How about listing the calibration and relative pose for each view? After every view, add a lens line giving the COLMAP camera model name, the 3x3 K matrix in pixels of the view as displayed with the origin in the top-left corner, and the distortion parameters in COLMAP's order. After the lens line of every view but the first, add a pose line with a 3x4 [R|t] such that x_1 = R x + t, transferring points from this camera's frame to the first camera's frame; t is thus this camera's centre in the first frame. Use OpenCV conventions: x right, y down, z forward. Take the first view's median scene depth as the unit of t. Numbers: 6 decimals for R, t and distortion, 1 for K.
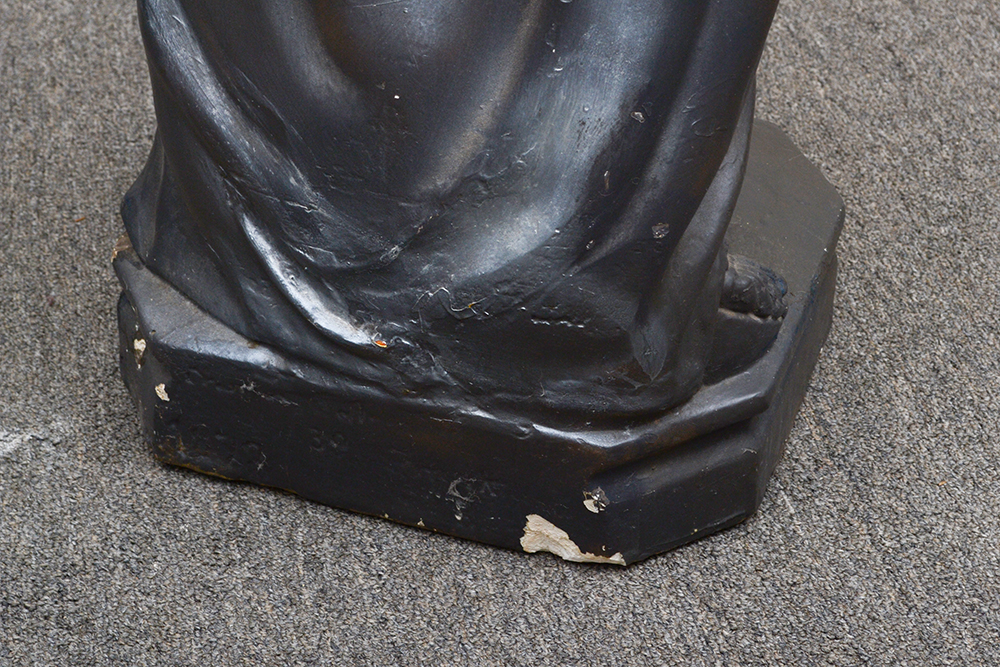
lens RADIAL K [[2250.5, 0, 496.1], [0, 2250.5, 336.7], [0, 0, 1]] dist [0.025741, 0.000000]
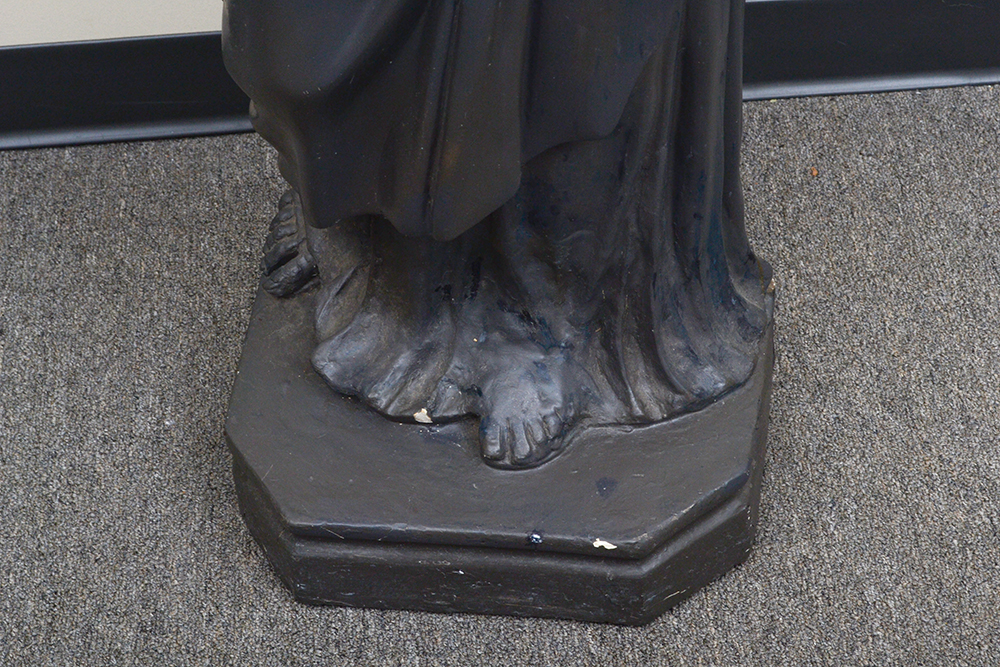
lens RADIAL K [[2250.5, 0, 499.3], [0, 2250.5, 335.0], [0, 0, 1]] dist [0.025741, 0.000000]
pose [[0.992018, 0.070457, -0.104574, 0.021060], [-0.049013, 0.979570, 0.195037, -0.569089], [0.116180, -0.188355, 0.975205, 0.055684]]
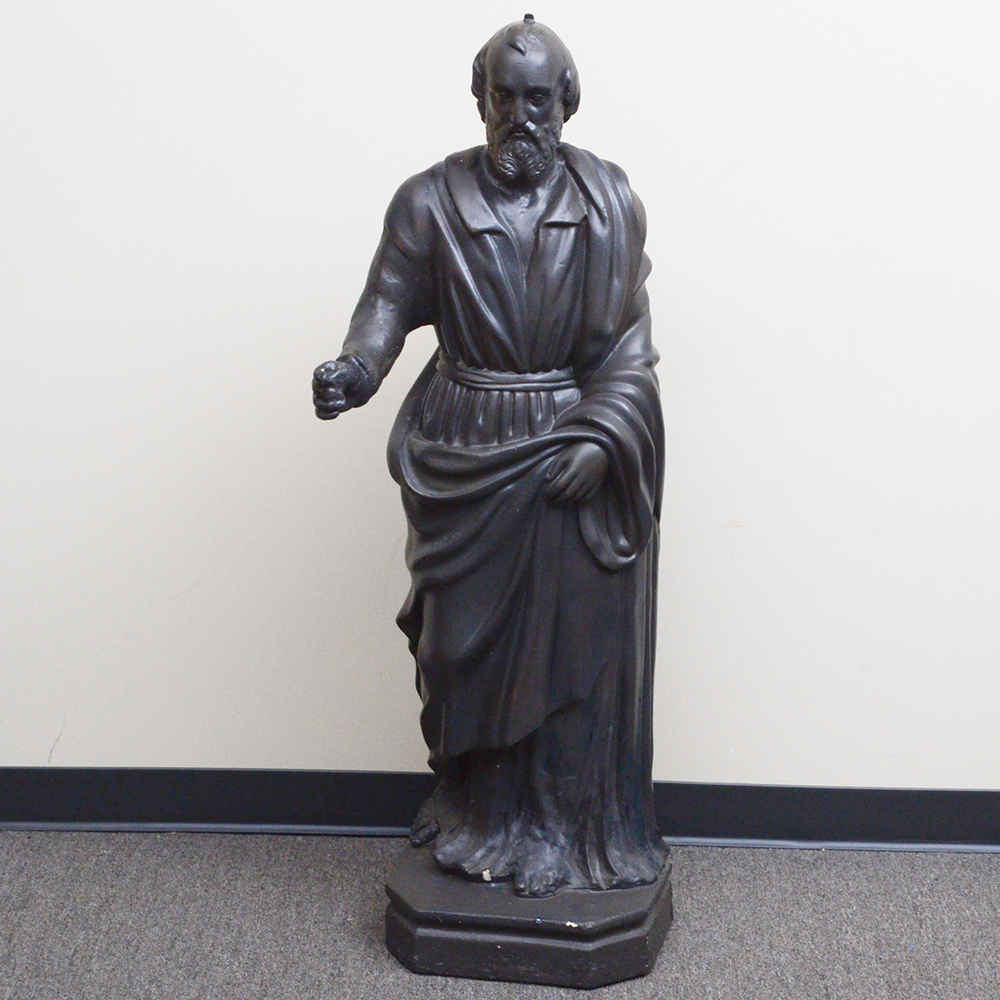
lens RADIAL K [[2535.8, 0, 505.1], [0, 2535.8, 502.0], [0, 0, 1]] dist [-0.053887, 0.000000]
pose [[0.981275, 0.072349, -0.178509, 0.366540], [-0.134618, 0.920448, -0.366951, 0.435586], [0.137759, 0.384111, 0.912952, -1.573215]]
